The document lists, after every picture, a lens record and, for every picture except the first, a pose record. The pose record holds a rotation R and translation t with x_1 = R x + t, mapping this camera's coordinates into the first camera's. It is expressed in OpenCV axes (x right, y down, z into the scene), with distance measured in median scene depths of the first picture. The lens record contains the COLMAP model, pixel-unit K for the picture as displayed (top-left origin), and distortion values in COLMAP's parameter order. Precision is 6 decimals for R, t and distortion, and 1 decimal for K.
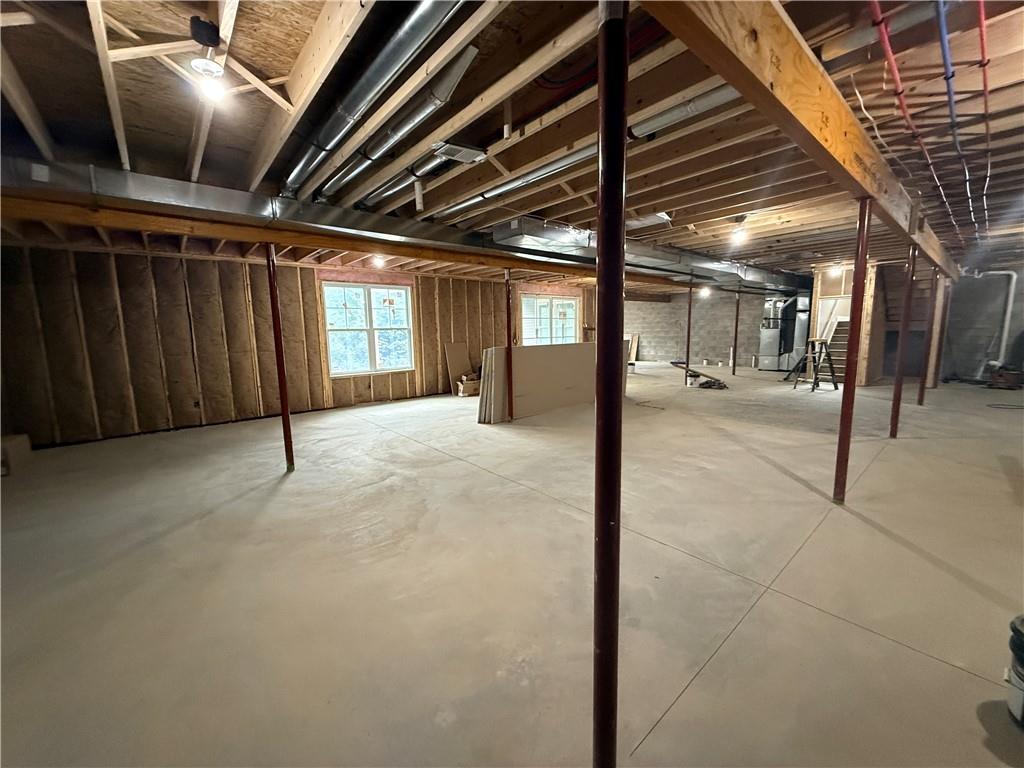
lens RADIAL K [[407.3, 0, 510.1], [0, 407.3, 384.3], [0, 0, 1]] dist [0.000014, -0.000527]
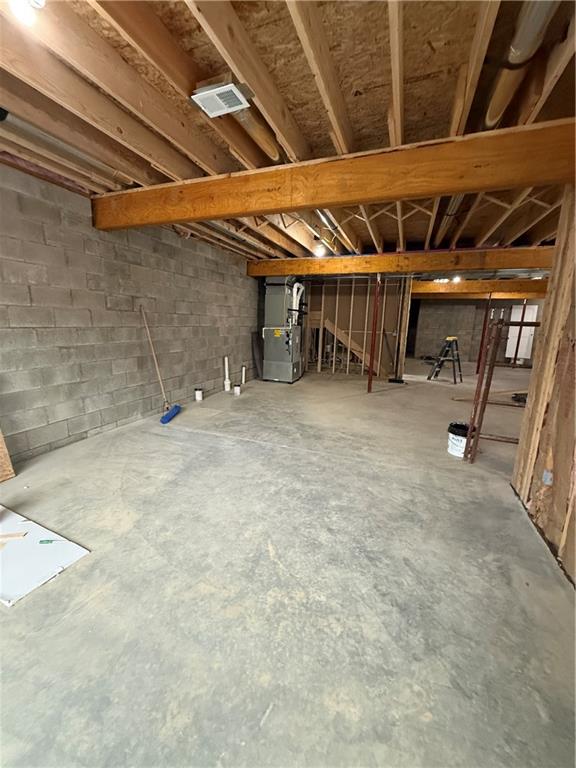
lens RADIAL K [[305.5, 0, 288.3], [0, 305.5, 384.6], [0, 0, 1]] dist [0.000014, -0.000527]
pose [[-0.476268, -0.168669, 0.862971, 0.128520], [0.107244, 0.962960, 0.247400, -0.143966], [-0.872736, 0.210377, -0.440538, 1.078954]]
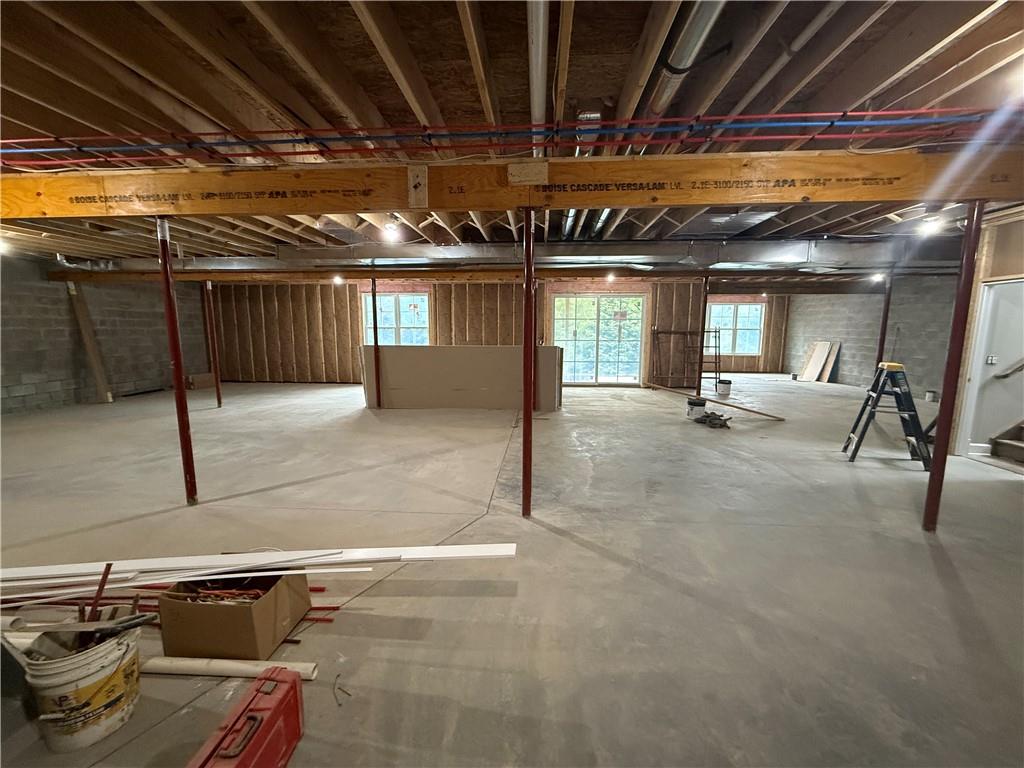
lens RADIAL K [[407.3, 0, 510.0], [0, 407.3, 382.6], [0, 0, 1]] dist [0.000014, -0.000527]
pose [[0.711691, 0.116239, -0.692809, 0.460816], [-0.112433, 0.992350, 0.050998, -0.036644], [0.693437, 0.041600, 0.719316, 0.176859]]
